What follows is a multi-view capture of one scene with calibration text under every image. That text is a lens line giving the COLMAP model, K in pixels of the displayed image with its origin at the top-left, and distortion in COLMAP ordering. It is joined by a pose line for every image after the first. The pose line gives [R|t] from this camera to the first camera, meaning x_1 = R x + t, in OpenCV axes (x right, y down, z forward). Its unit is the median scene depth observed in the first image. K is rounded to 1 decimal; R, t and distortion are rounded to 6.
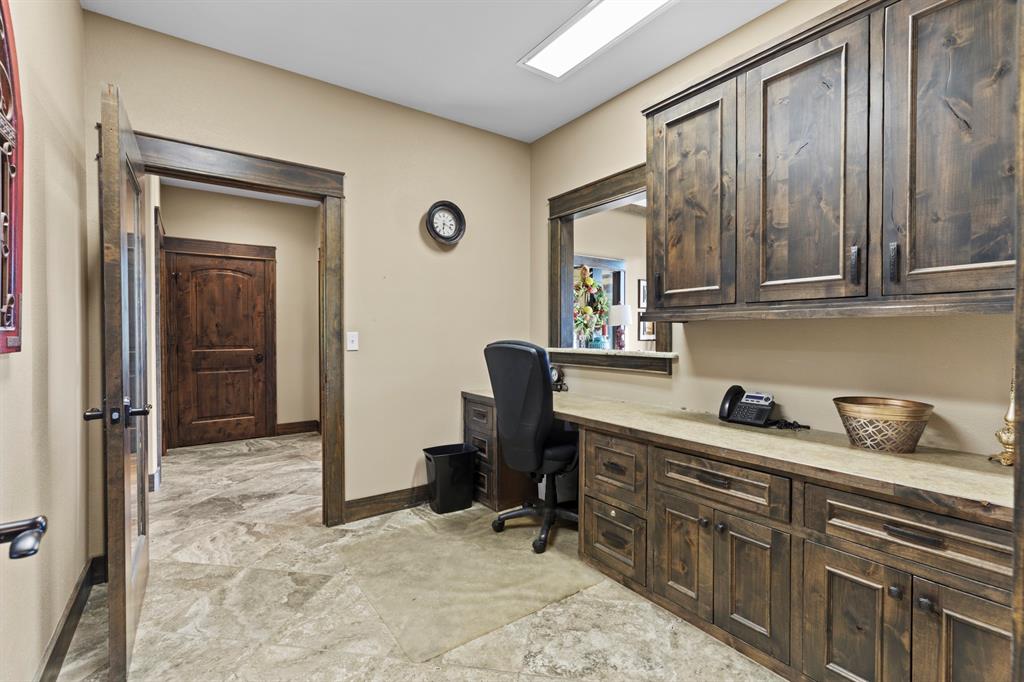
lens RADIAL K [[462.5, 0, 514.9], [0, 462.5, 342.5], [0, 0, 1]] dist [0.015390, 0.000165]
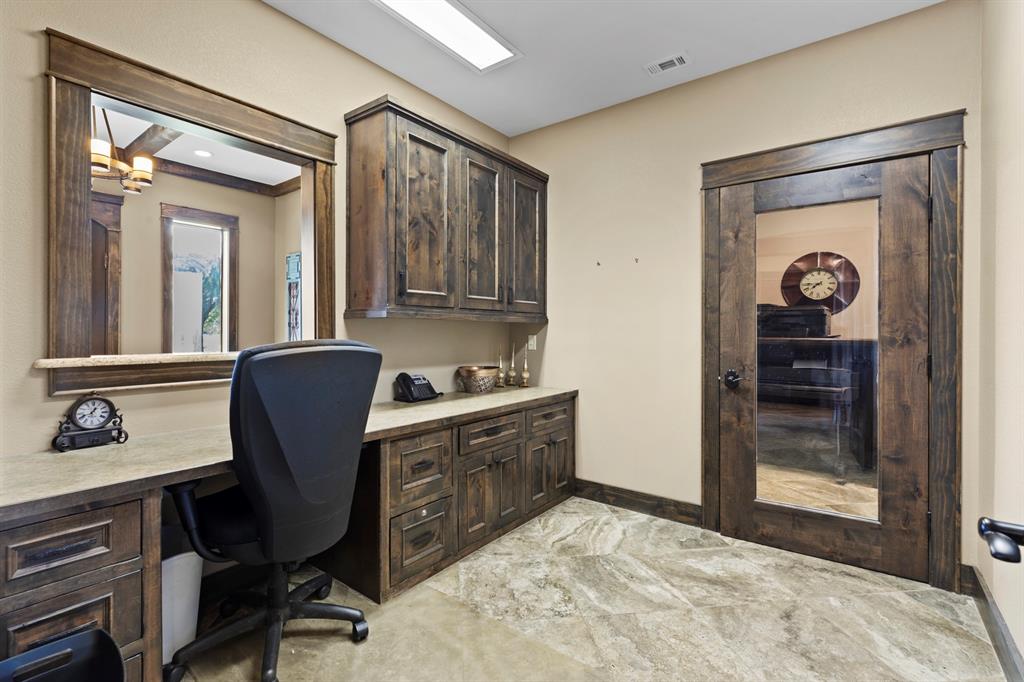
lens RADIAL K [[462.5, 0, 515.3], [0, 462.5, 333.7], [0, 0, 1]] dist [0.015390, 0.000165]
pose [[-0.304293, -0.007026, 0.952553, -0.824305], [0.011946, 0.999866, 0.011191, -0.020186], [-0.952504, 0.014784, -0.304168, 1.174865]]
